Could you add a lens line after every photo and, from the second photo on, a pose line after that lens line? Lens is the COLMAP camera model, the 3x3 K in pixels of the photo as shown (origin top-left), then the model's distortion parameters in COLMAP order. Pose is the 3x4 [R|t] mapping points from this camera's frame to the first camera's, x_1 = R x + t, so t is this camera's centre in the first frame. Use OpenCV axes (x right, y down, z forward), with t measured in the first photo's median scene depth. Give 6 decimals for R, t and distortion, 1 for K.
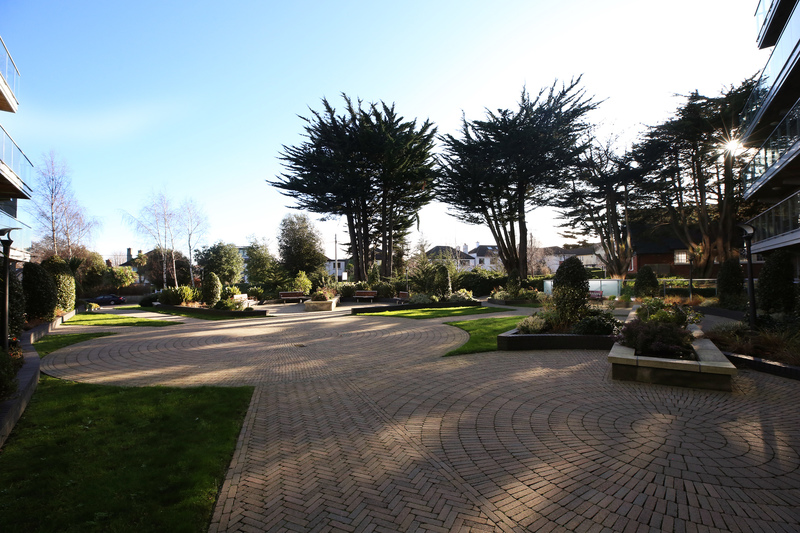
lens RADIAL K [[372.2, 0, 404.2], [0, 372.2, 263.6], [0, 0, 1]] dist [-0.011123, 0.003020]
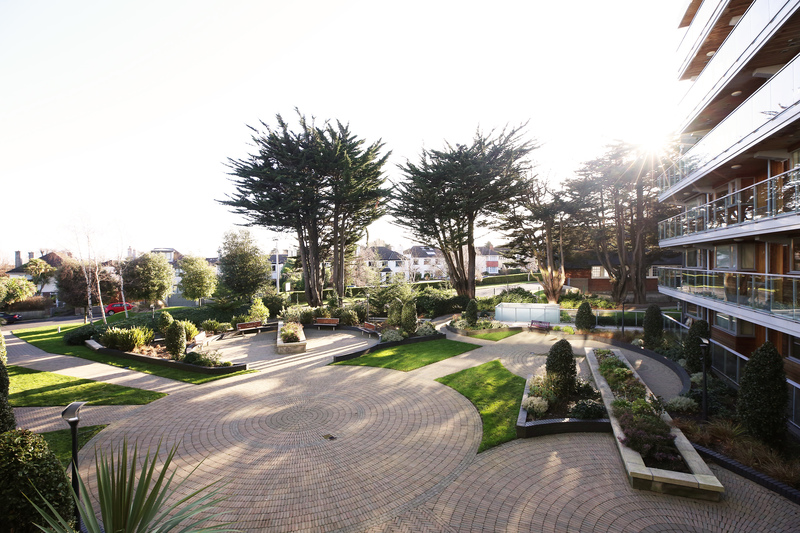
lens RADIAL K [[372.2, 0, 405.8], [0, 372.2, 264.4], [0, 0, 1]] dist [-0.011123, 0.003020]
pose [[0.979841, 0.004989, 0.199716, -0.076114], [-0.010298, 0.999620, 0.025555, -0.078521], [-0.199512, -0.027097, 0.979521, -0.011791]]
